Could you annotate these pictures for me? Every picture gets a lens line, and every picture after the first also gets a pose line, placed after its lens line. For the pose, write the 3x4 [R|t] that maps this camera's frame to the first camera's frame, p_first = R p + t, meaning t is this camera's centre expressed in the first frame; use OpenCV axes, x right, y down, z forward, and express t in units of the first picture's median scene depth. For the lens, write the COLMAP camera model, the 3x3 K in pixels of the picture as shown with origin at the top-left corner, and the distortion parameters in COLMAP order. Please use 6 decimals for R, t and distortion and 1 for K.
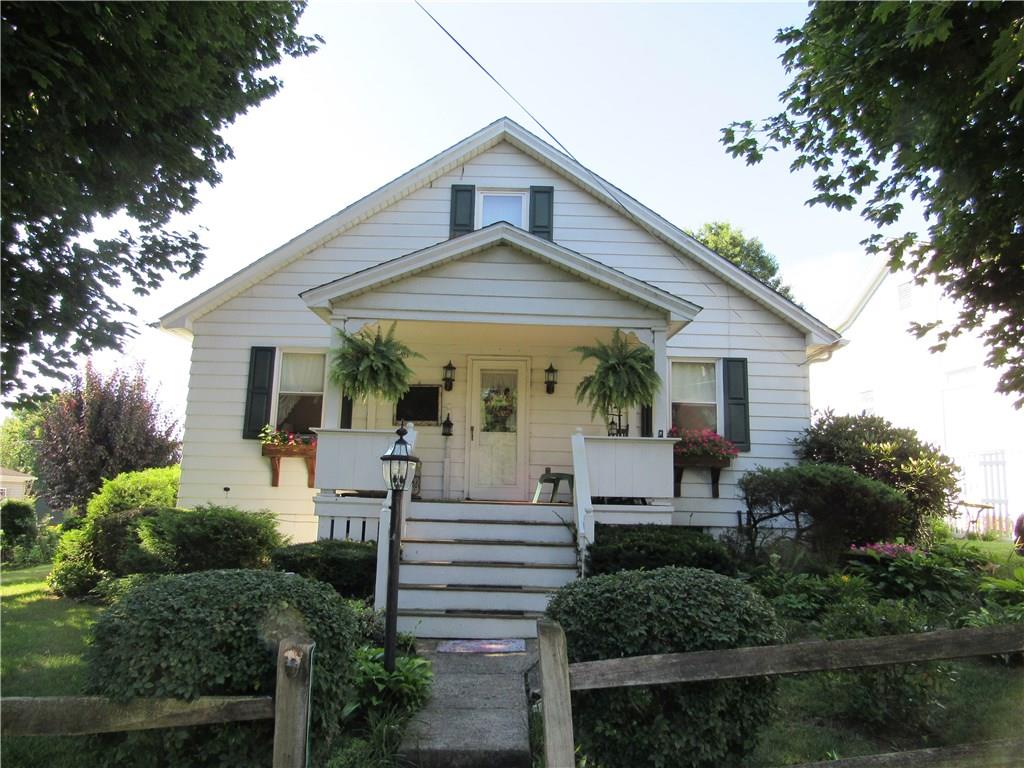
lens RADIAL K [[731.3, 0, 512.0], [0, 731.3, 384.0], [0, 0, 1]] dist [-0.048908, 0.033401]
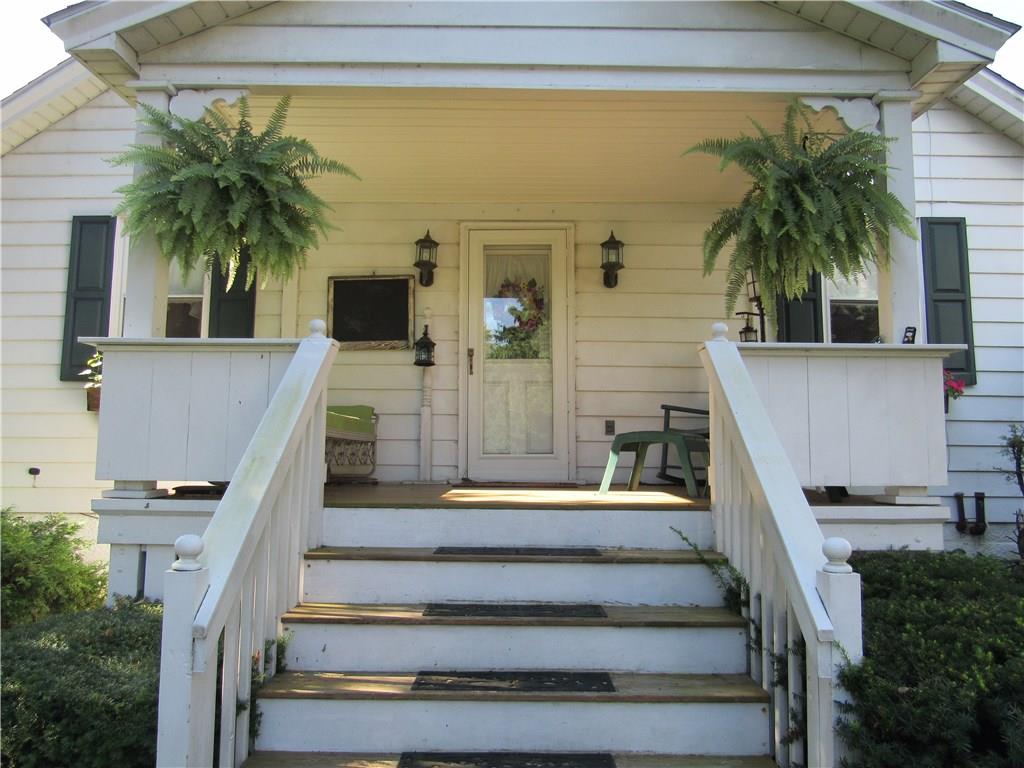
lens RADIAL K [[723.7, 0, 512.0], [0, 723.7, 384.0], [0, 0, 1]] dist [0.002462, 0.001444]
pose [[0.999785, -0.019151, -0.007954, -0.019736], [0.019595, 0.997998, 0.060132, 0.052795], [0.006786, -0.060274, 0.998159, 0.460204]]
